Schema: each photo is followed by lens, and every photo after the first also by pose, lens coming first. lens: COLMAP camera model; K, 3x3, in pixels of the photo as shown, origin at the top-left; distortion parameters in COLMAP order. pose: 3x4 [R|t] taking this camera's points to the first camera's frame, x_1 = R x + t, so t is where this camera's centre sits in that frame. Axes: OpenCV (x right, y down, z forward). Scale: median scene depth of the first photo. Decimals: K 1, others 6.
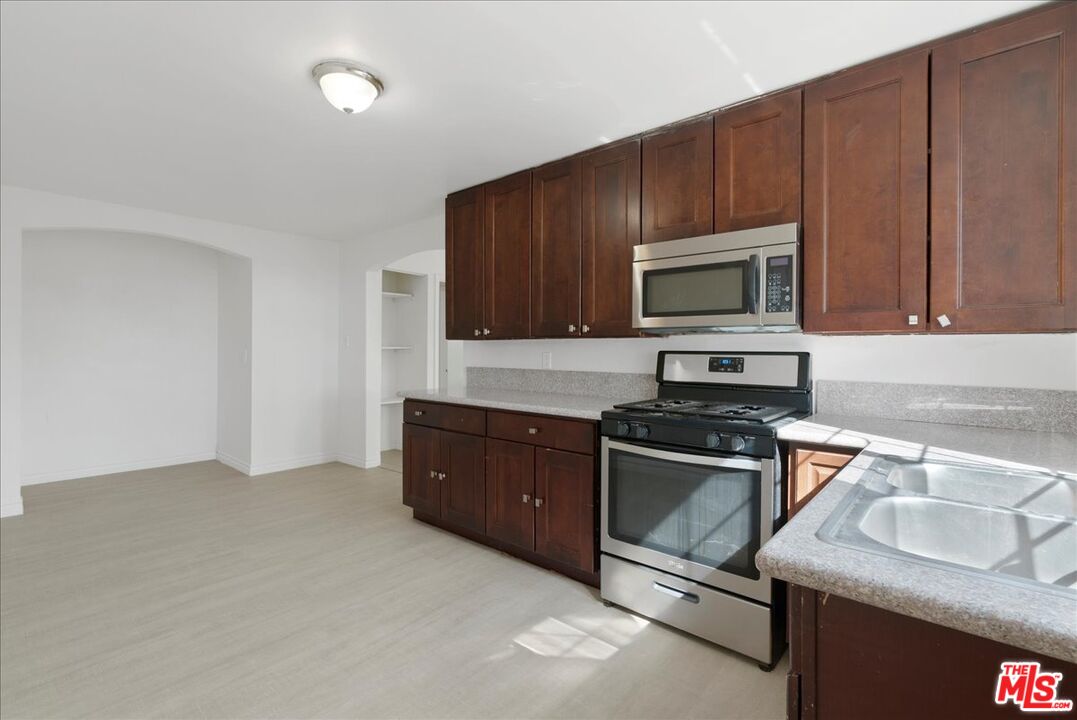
lens RADIAL K [[472.5, 0, 537.9], [0, 472.5, 350.9], [0, 0, 1]] dist [-0.000990, -0.000017]
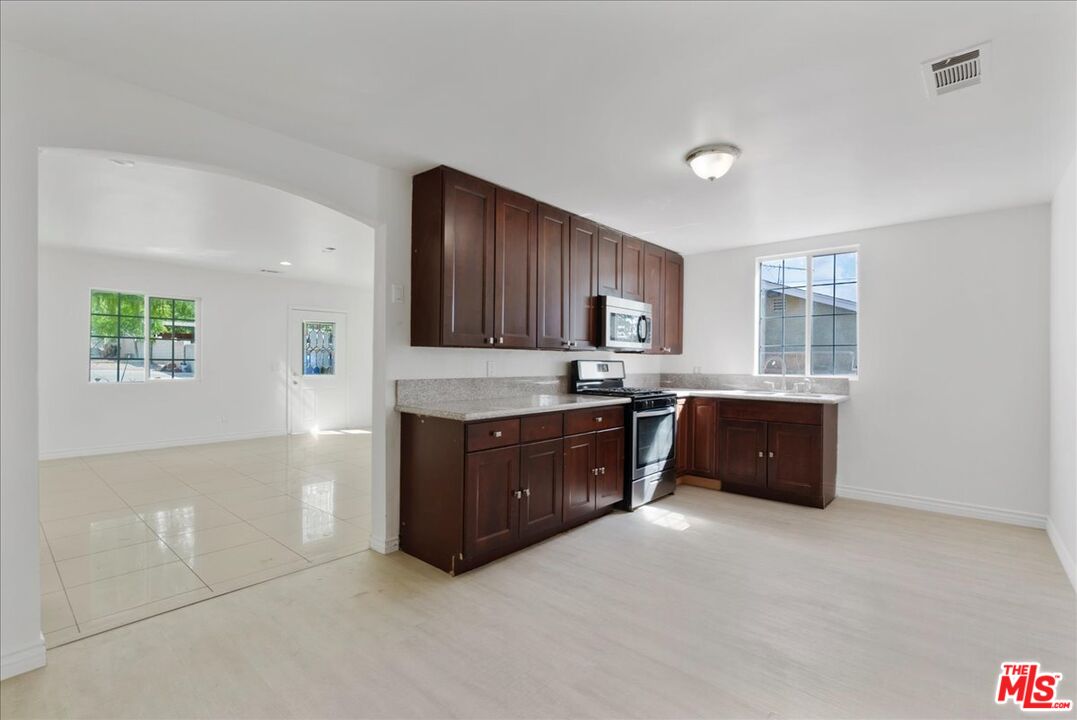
lens RADIAL K [[495.3, 0, 536.4], [0, 495.3, 355.2], [0, 0, 1]] dist [-0.001507, 0.000050]
pose [[0.026595, 0.005425, 0.999632, -1.303393], [-0.005668, 0.999970, -0.005276, -0.005734], [-0.999630, -0.005526, 0.026625, 1.037661]]
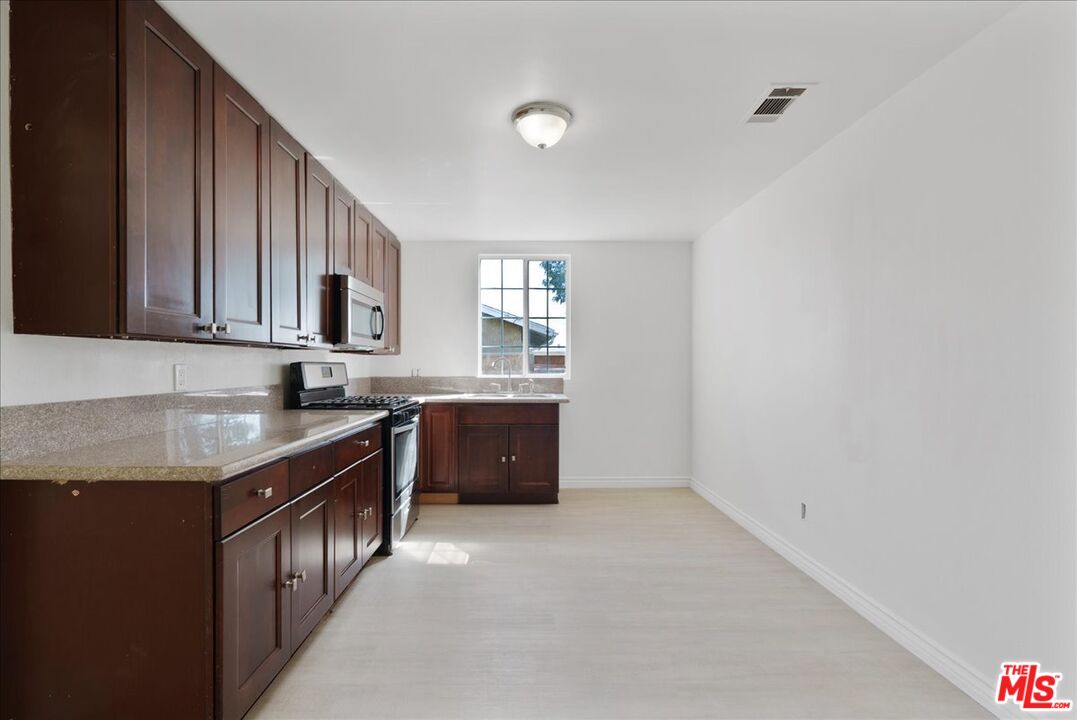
lens RADIAL K [[500.9, 0, 534.6], [0, 500.9, 369.9], [0, 0, 1]] dist [-0.001954, -0.000163]
pose [[-0.654887, -0.016260, 0.755552, -0.933403], [-0.003850, 0.999827, 0.018179, -0.004005], [-0.755717, 0.008997, -0.654836, 1.288506]]
